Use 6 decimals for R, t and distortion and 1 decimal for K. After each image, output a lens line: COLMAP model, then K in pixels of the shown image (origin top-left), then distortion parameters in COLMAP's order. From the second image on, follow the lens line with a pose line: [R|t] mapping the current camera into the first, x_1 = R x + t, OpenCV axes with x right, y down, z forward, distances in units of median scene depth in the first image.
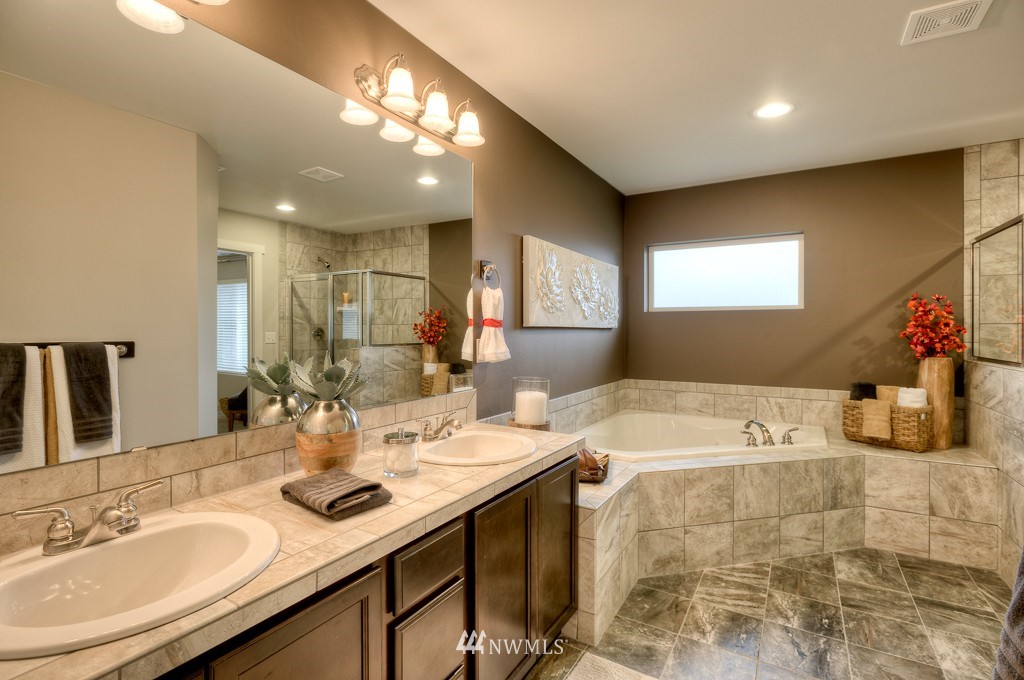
lens RADIAL K [[479.4, 0, 508.2], [0, 479.4, 332.1], [0, 0, 1]] dist [-0.004715, 0.001061]
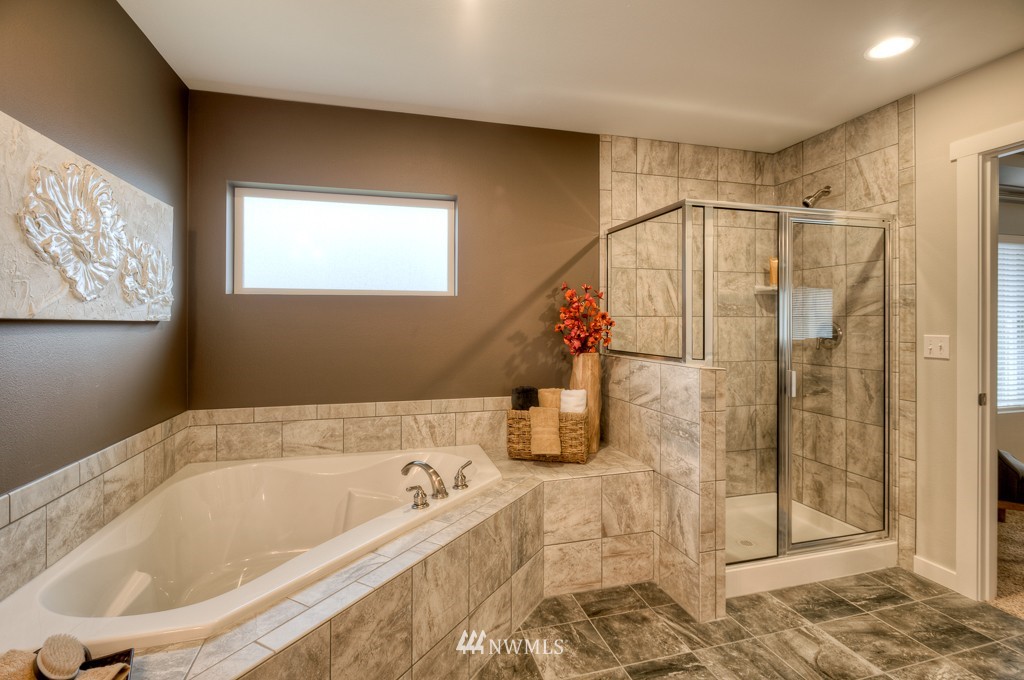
lens RADIAL K [[479.4, 0, 518.0], [0, 479.4, 316.8], [0, 0, 1]] dist [-0.004715, 0.001061]
pose [[0.670332, 0.005335, 0.742042, 0.123289], [0.007400, 0.999876, -0.013873, -0.004404], [-0.742024, 0.014790, 0.670210, 0.475348]]
